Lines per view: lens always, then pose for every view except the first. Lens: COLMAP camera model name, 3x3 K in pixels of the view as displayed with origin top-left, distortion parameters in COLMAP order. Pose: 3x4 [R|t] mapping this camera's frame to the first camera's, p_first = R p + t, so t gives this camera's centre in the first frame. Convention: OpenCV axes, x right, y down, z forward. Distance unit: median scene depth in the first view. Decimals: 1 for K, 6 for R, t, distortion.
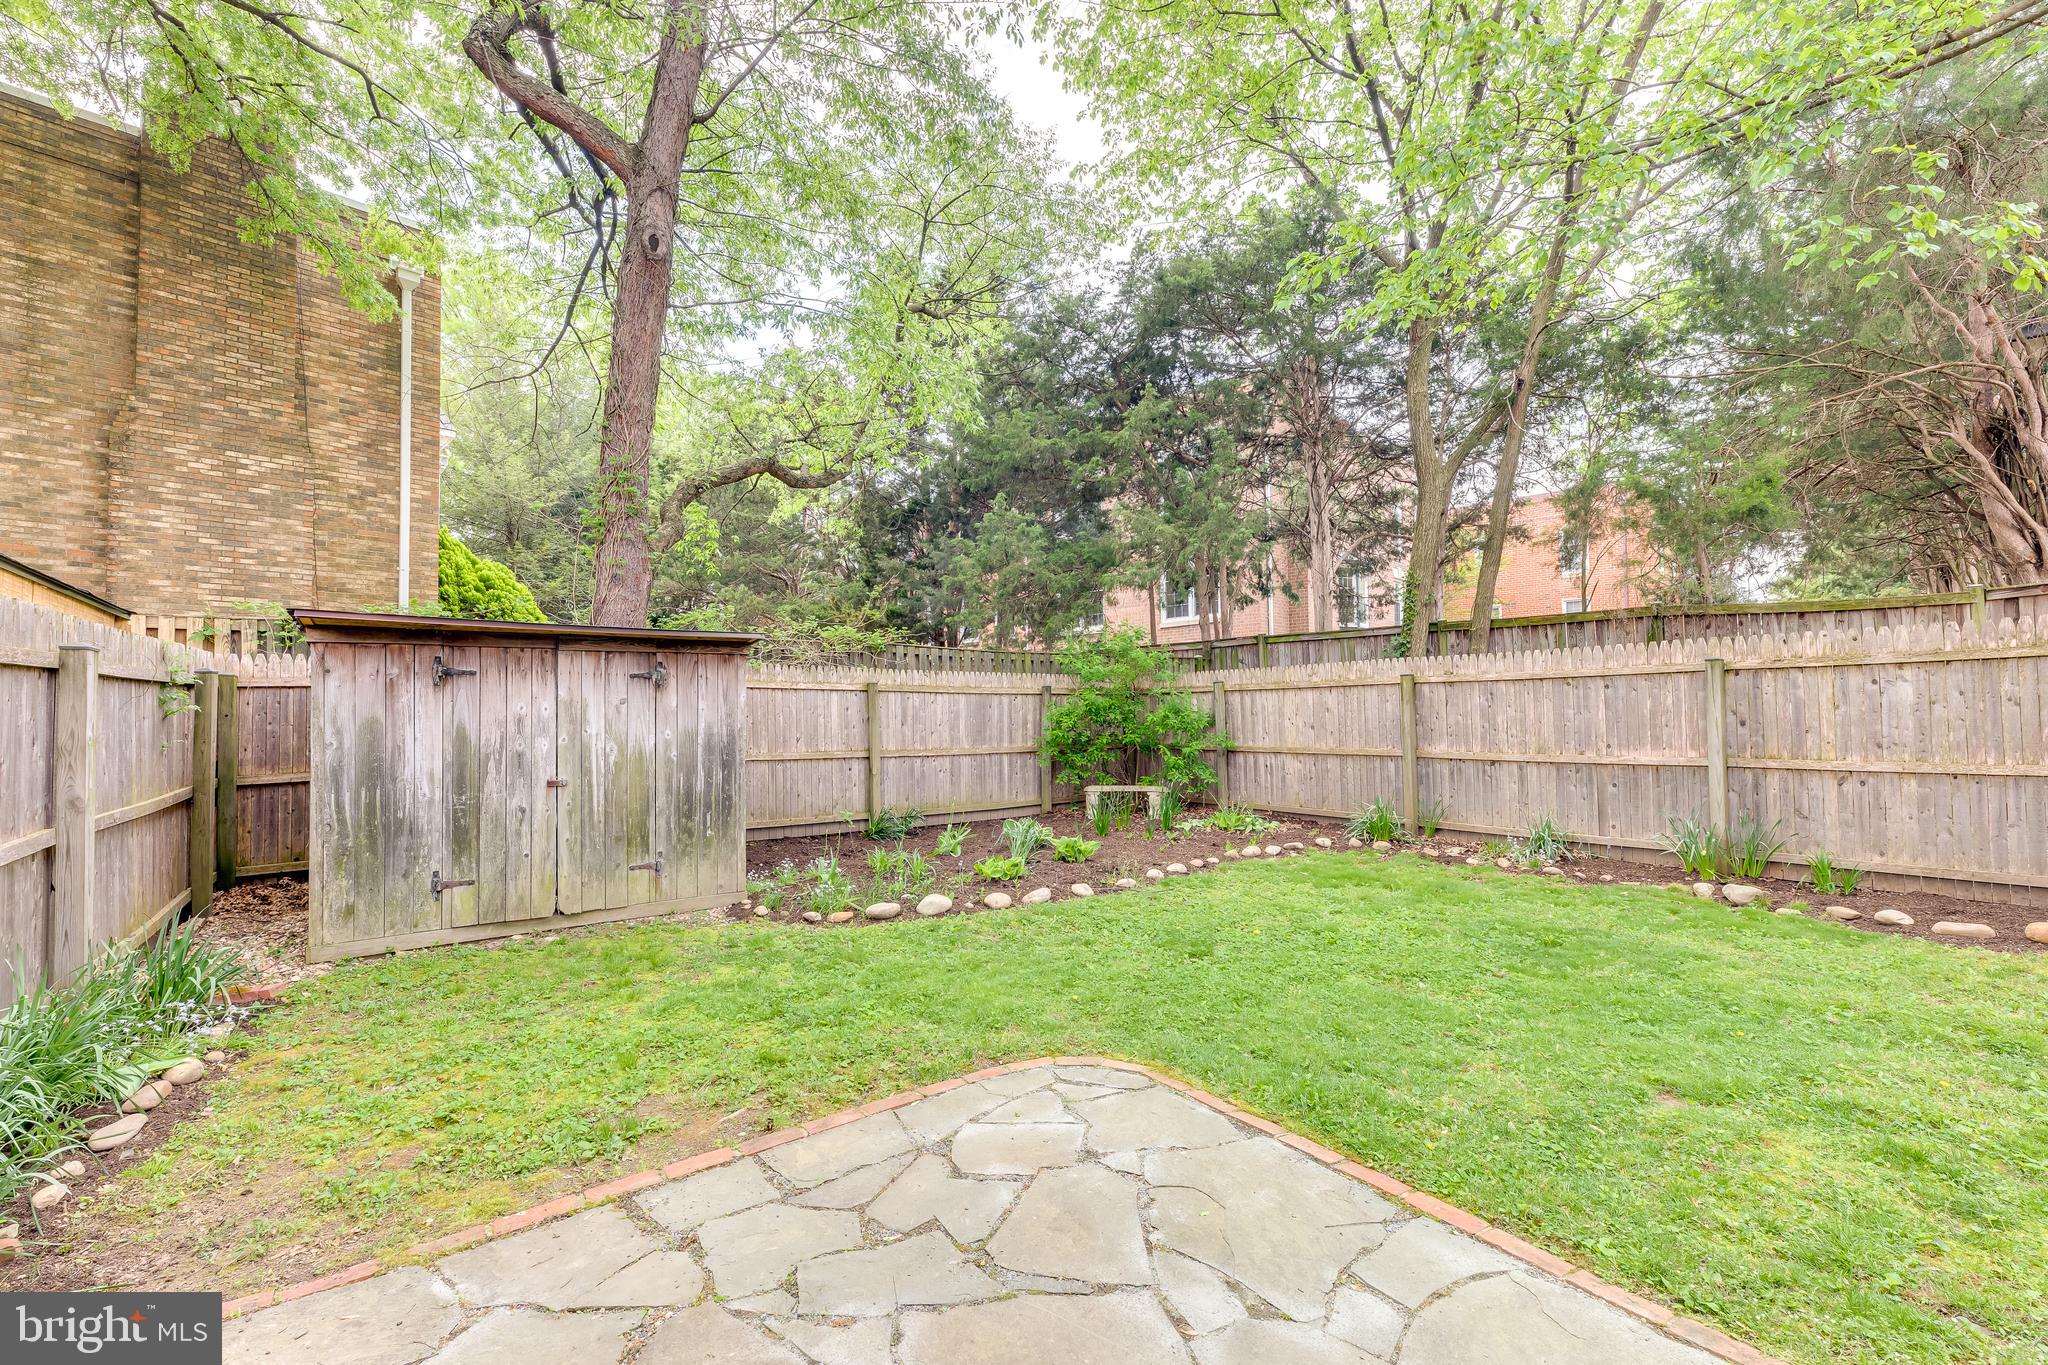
lens RADIAL K [[844.1, 0, 1033.6], [0, 844.1, 687.9], [0, 0, 1]] dist [0.000883, -0.000227]
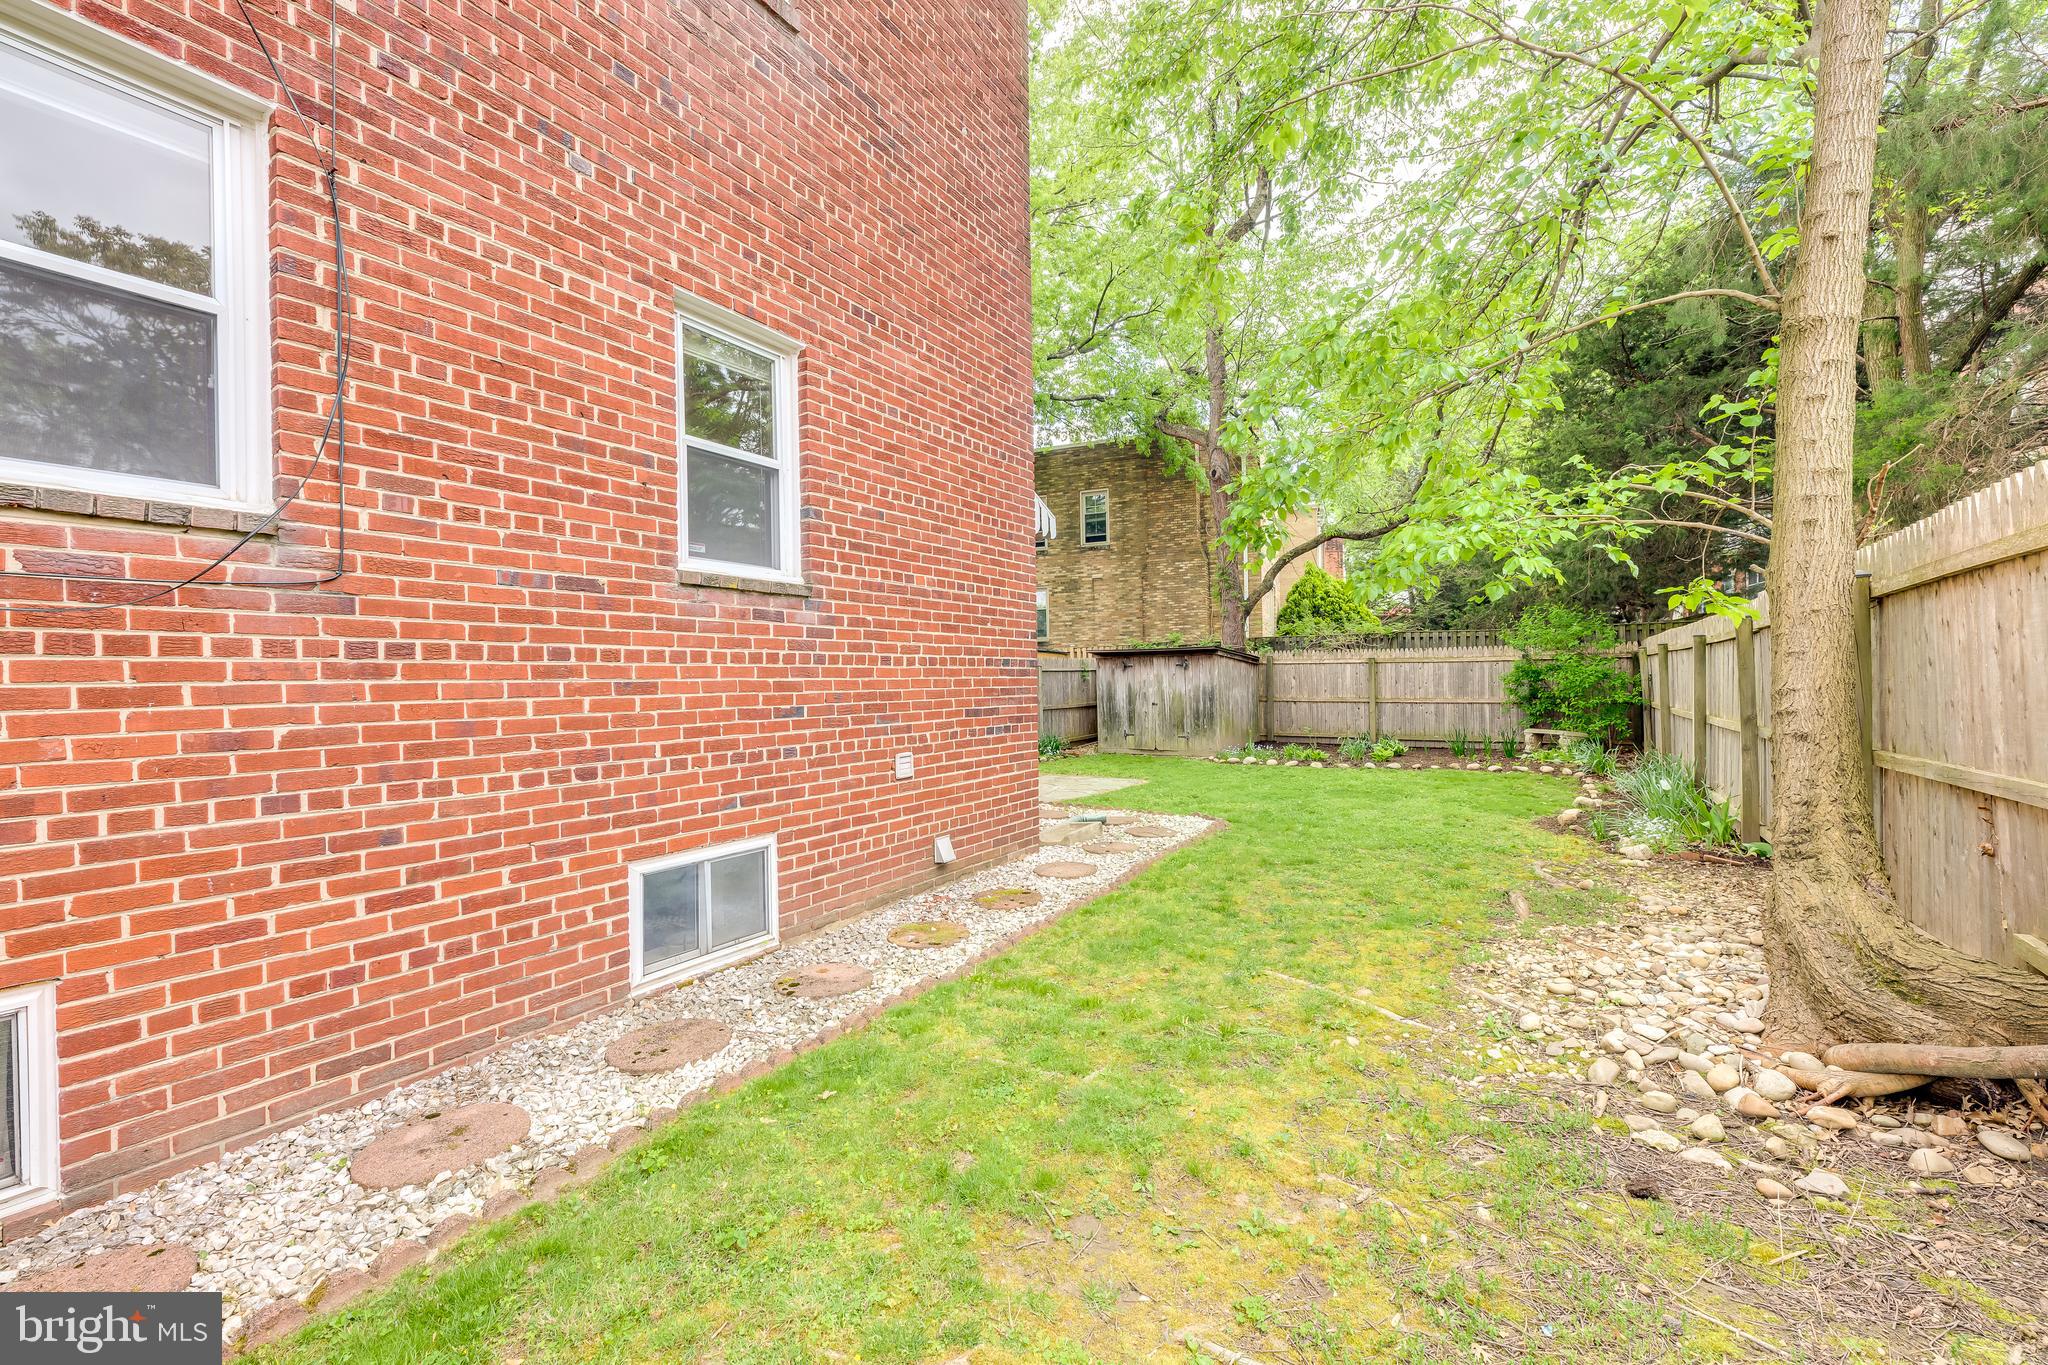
lens RADIAL K [[844.1, 0, 1033.6], [0, 844.1, 687.9], [0, 0, 1]] dist [0.000883, -0.000227]
pose [[0.371298, 0.013903, -0.928410, 1.977493], [0.042299, 0.998597, 0.031871, -0.050497], [0.927550, -0.051105, 0.370189, -0.447899]]
